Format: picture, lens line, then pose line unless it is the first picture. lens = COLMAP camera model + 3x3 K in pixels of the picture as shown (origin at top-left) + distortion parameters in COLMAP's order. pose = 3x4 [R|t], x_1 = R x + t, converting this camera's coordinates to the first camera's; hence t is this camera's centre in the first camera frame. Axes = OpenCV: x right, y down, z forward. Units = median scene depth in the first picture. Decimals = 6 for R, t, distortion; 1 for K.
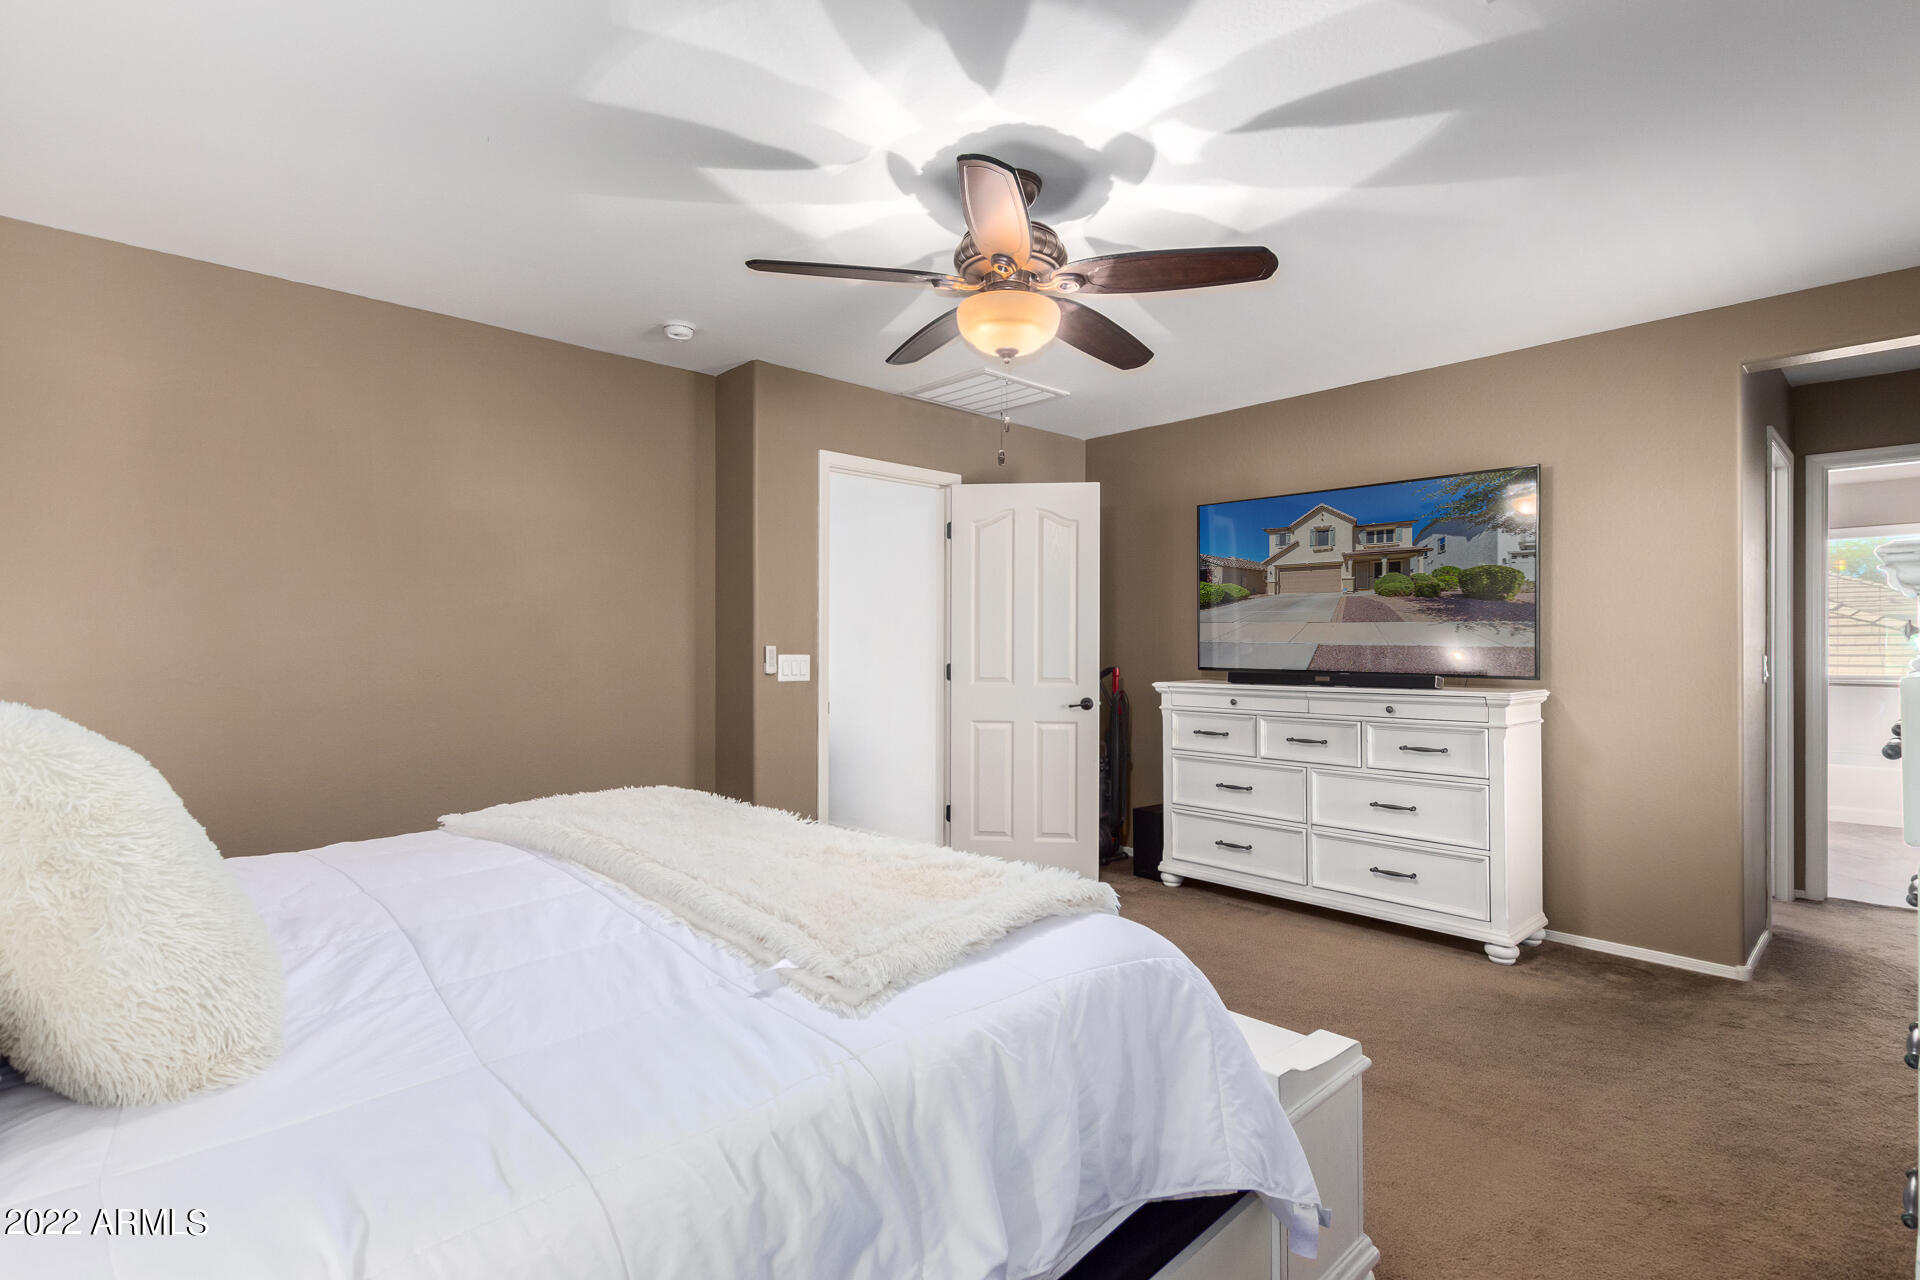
lens RADIAL K [[897.6, 0, 951.3], [0, 897.6, 639.4], [0, 0, 1]] dist [0.010732, -0.000215]
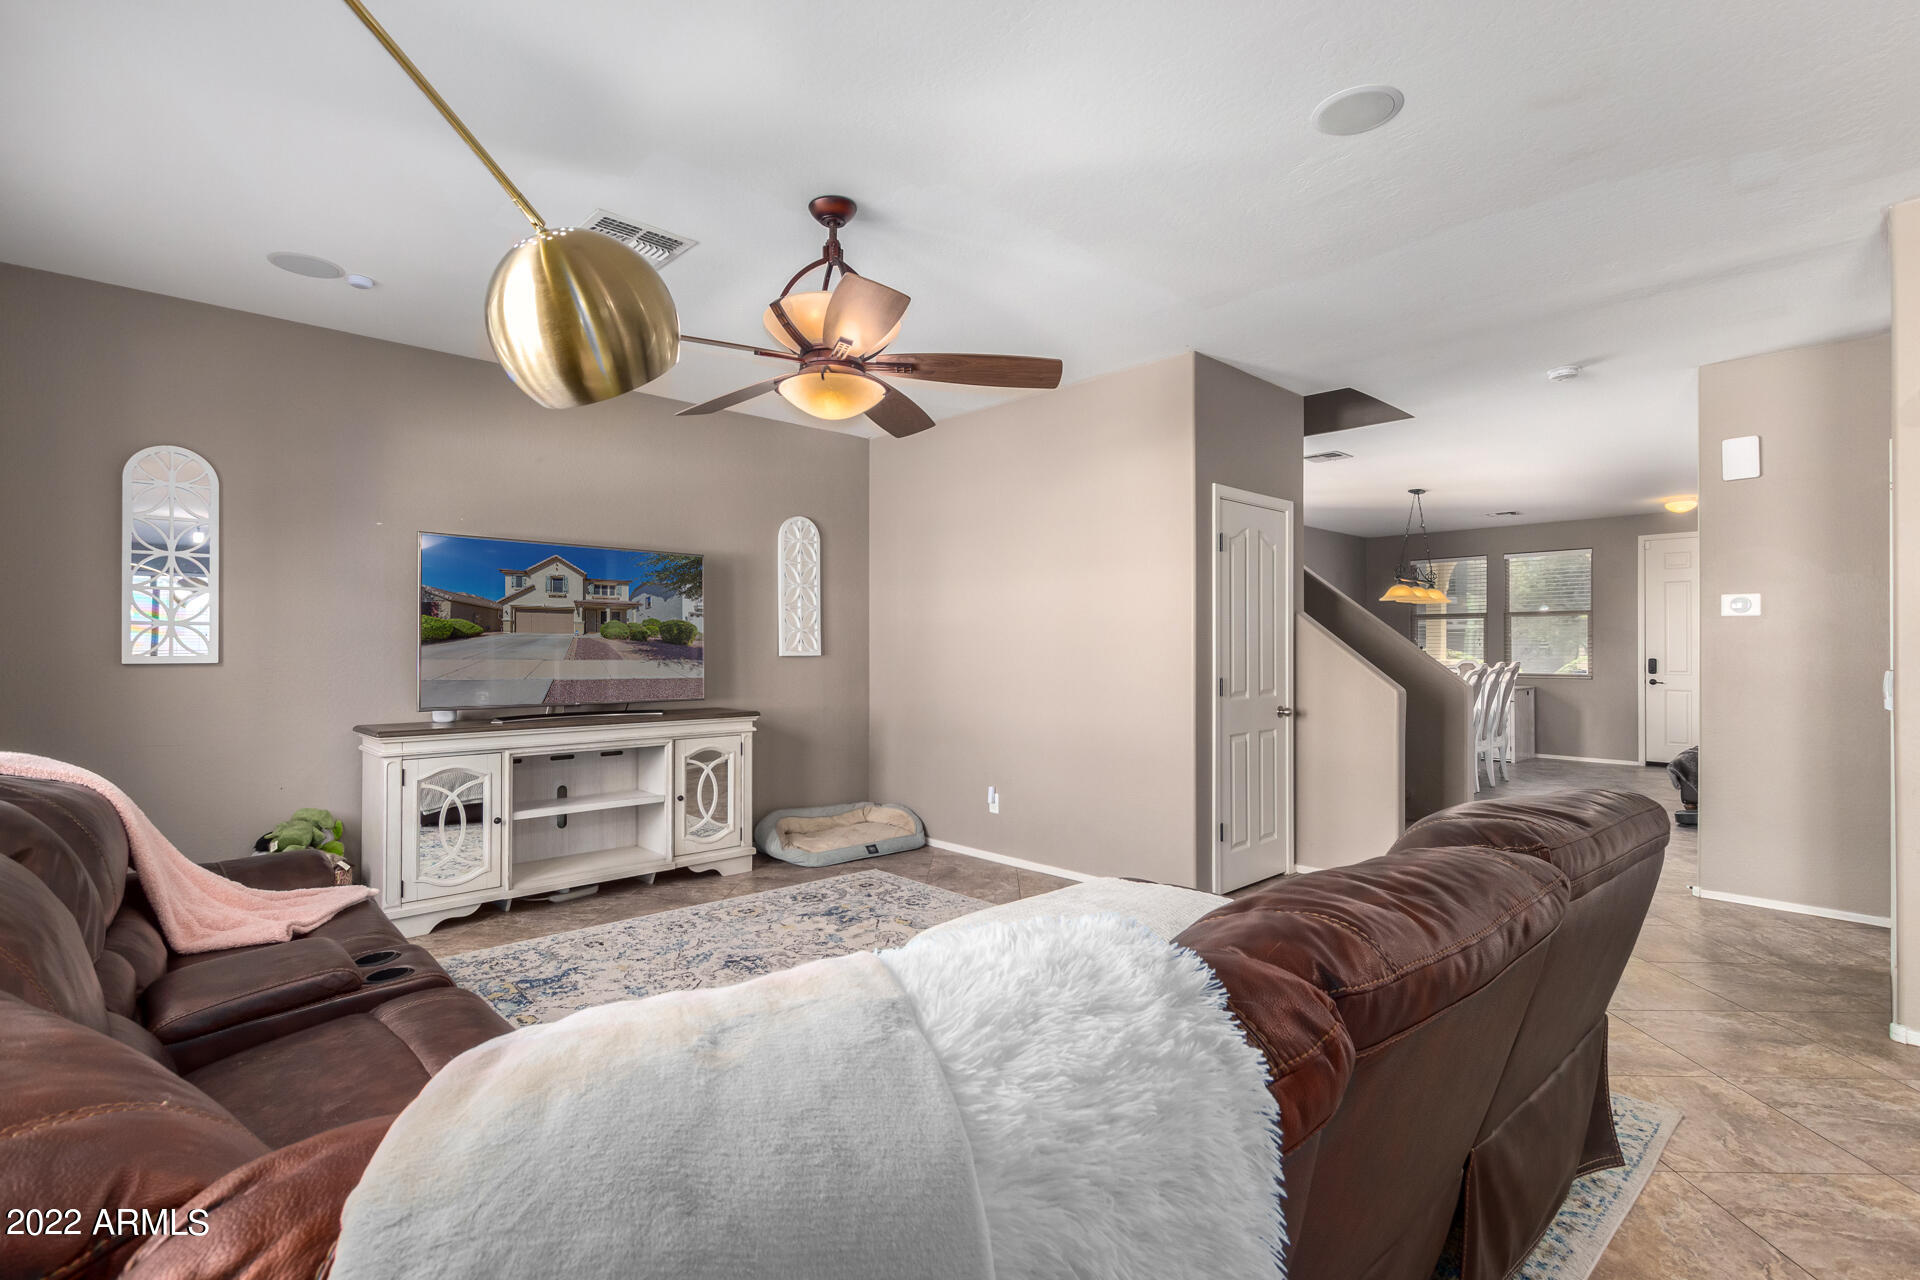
lens RADIAL K [[906.6, 0, 969.0], [0, 906.6, 639.5], [0, 0, 1]] dist [0.027236, -0.015416]
pose [[-0.011823, 0.034822, 0.999324, -0.775089], [0.022420, 0.999151, -0.034551, 0.007473], [-0.999679, 0.021996, -0.012594, 0.517463]]
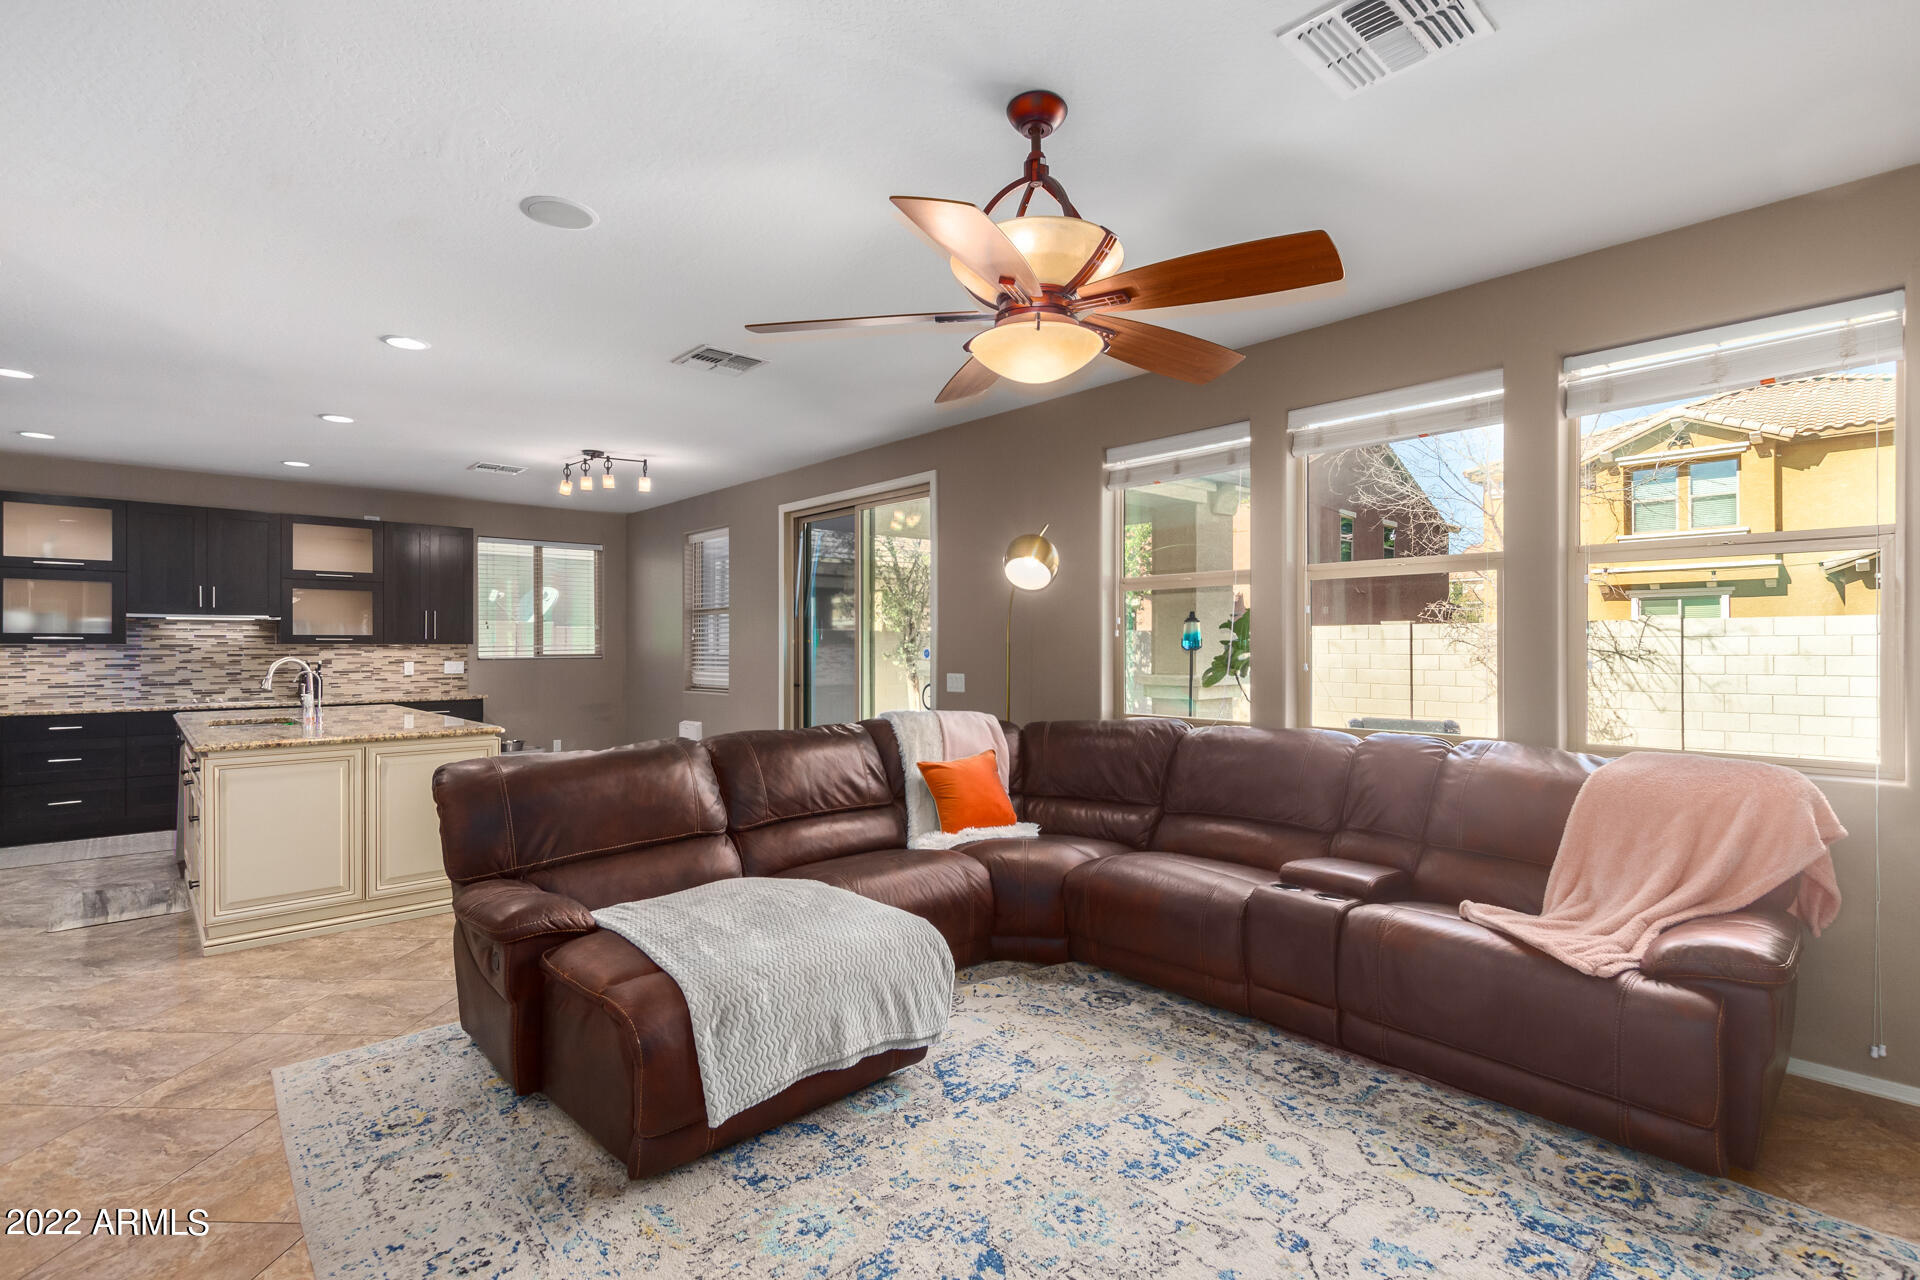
lens RADIAL K [[906.6, 0, 969.0], [0, 906.6, 639.5], [0, 0, 1]] dist [0.027236, -0.015416]
pose [[-0.004234, 0.019450, -0.999802, 0.616527], [-0.023320, 0.999537, 0.019543, -0.049120], [0.999719, 0.023398, -0.003779, 0.578308]]
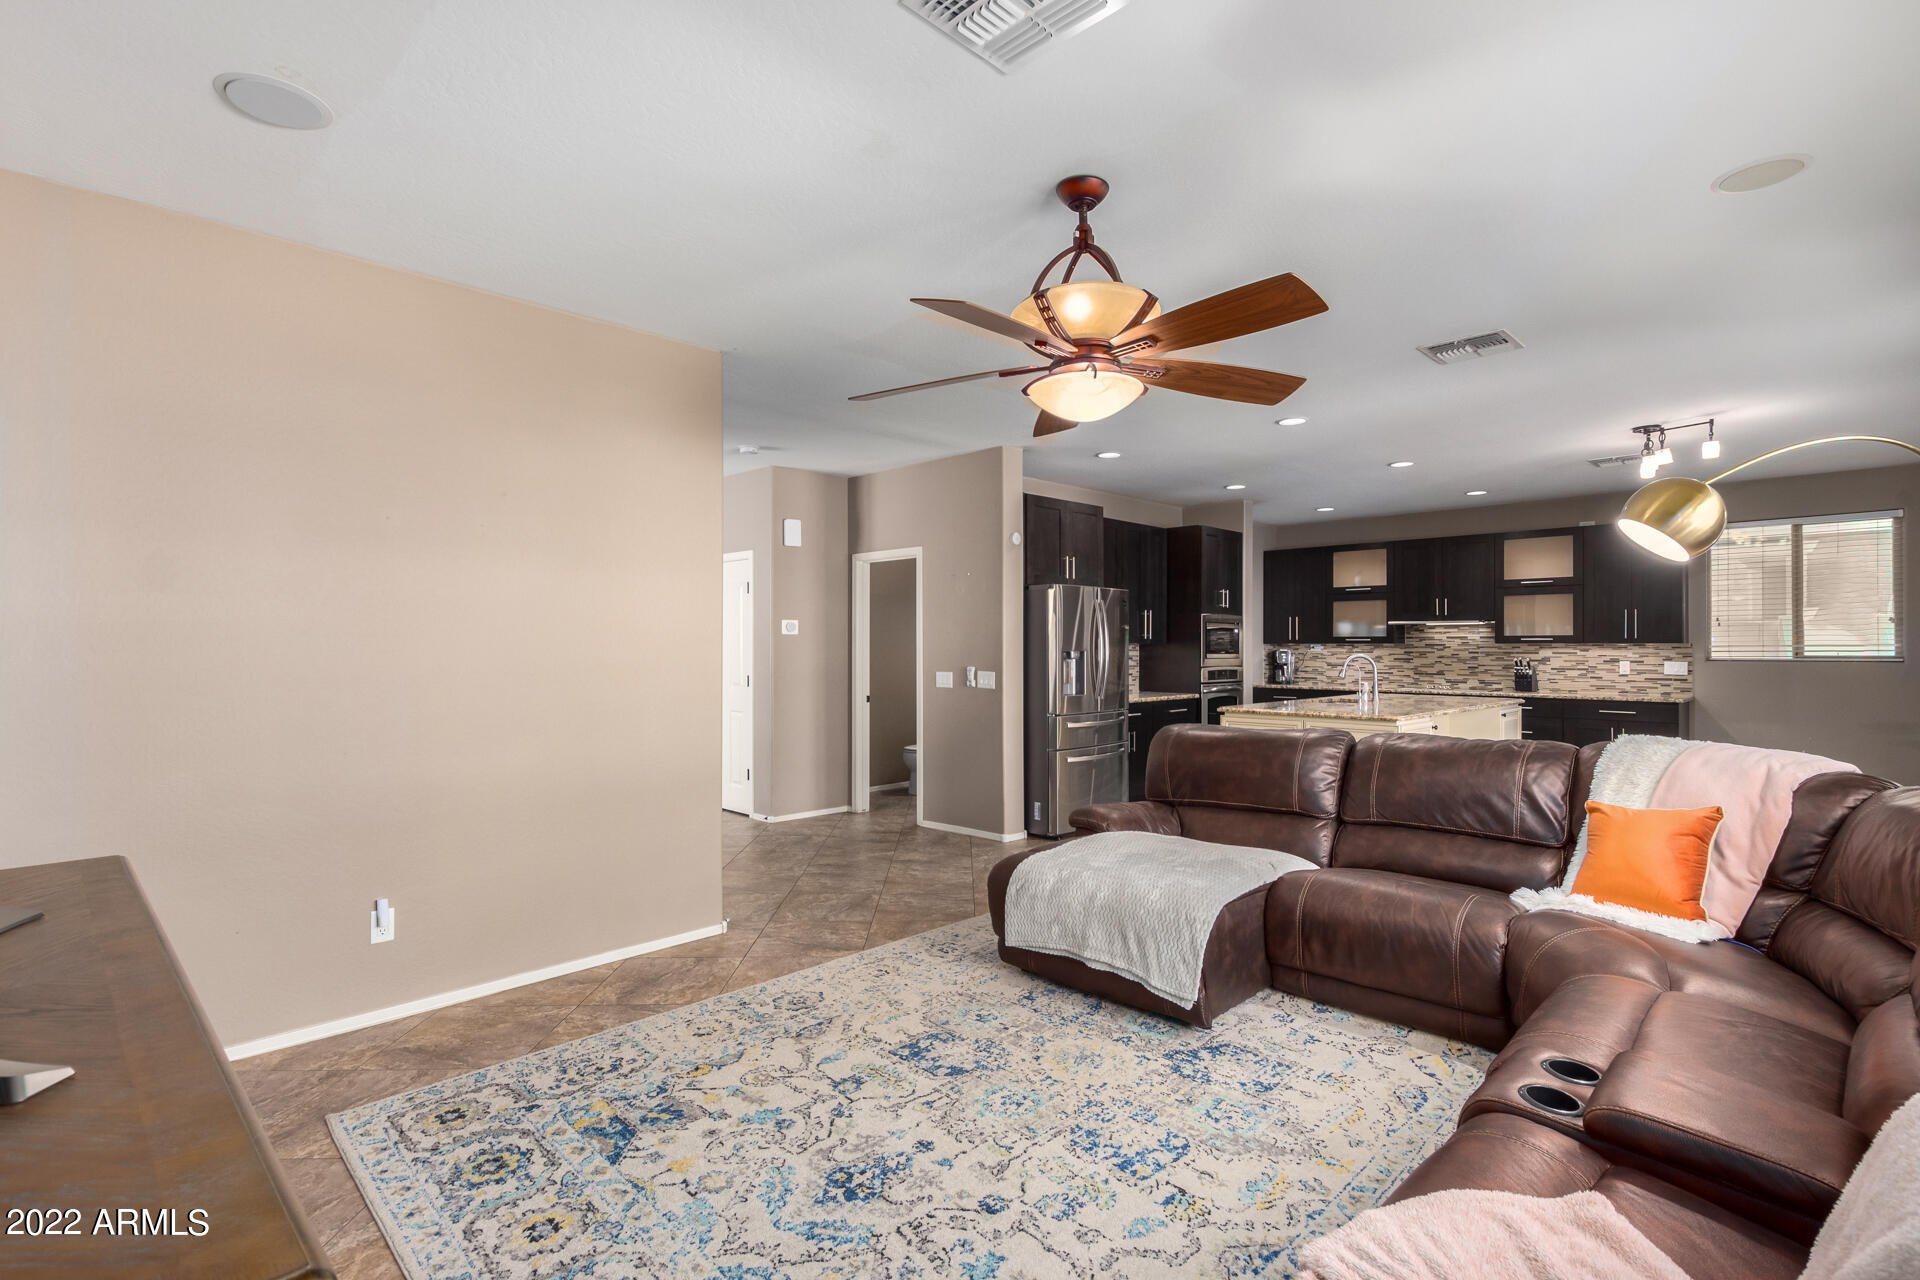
lens RADIAL K [[897.6, 0, 951.3], [0, 897.6, 639.4], [0, 0, 1]] dist [0.010732, -0.000215]
pose [[-0.999302, 0.026844, -0.025976, 0.124290], [0.026355, 0.999472, 0.018990, -0.056968], [0.026472, 0.018293, -0.999482, 1.323078]]
